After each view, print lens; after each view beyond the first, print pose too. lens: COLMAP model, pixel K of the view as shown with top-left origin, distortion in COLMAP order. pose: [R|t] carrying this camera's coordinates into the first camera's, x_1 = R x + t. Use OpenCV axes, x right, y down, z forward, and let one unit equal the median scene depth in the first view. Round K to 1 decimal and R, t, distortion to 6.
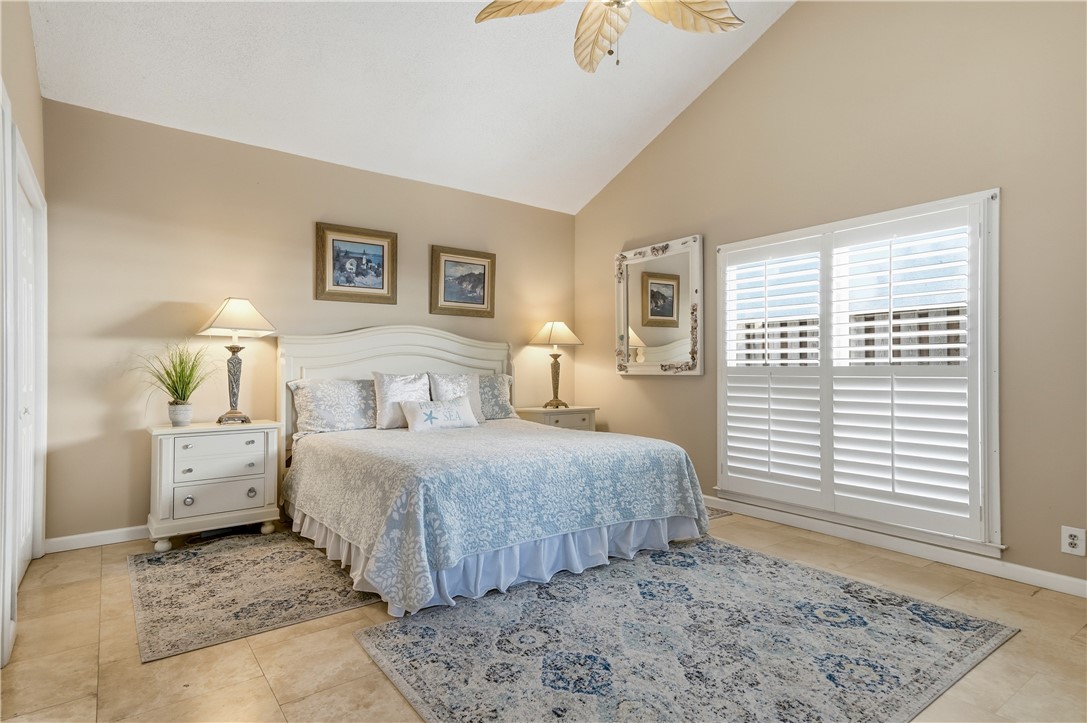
lens RADIAL K [[574.4, 0, 541.9], [0, 574.4, 361.1], [0, 0, 1]] dist [0.045997, 0.001828]
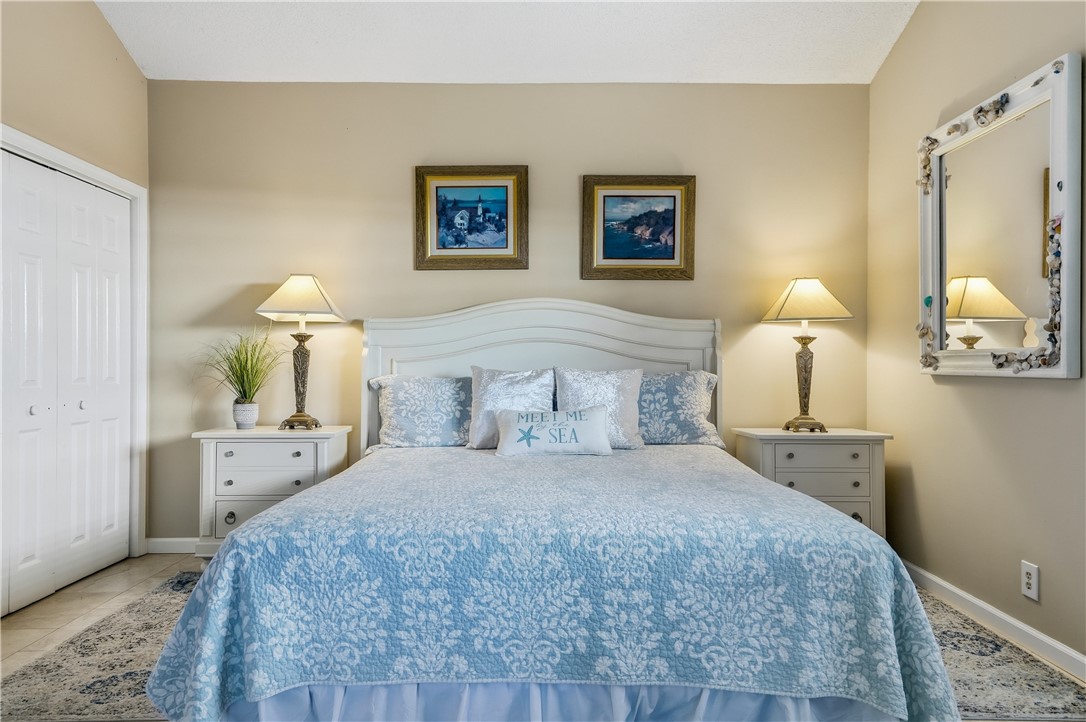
lens RADIAL K [[728.0, 0, 542.3], [0, 728.0, 360.6], [0, 0, 1]] dist [0.038197, 0.004108]
pose [[0.805953, 0.001039, -0.591979, 0.303848], [0.006857, 0.999915, 0.011091, 0.002299], [0.591940, -0.012998, 0.805877, 0.331026]]
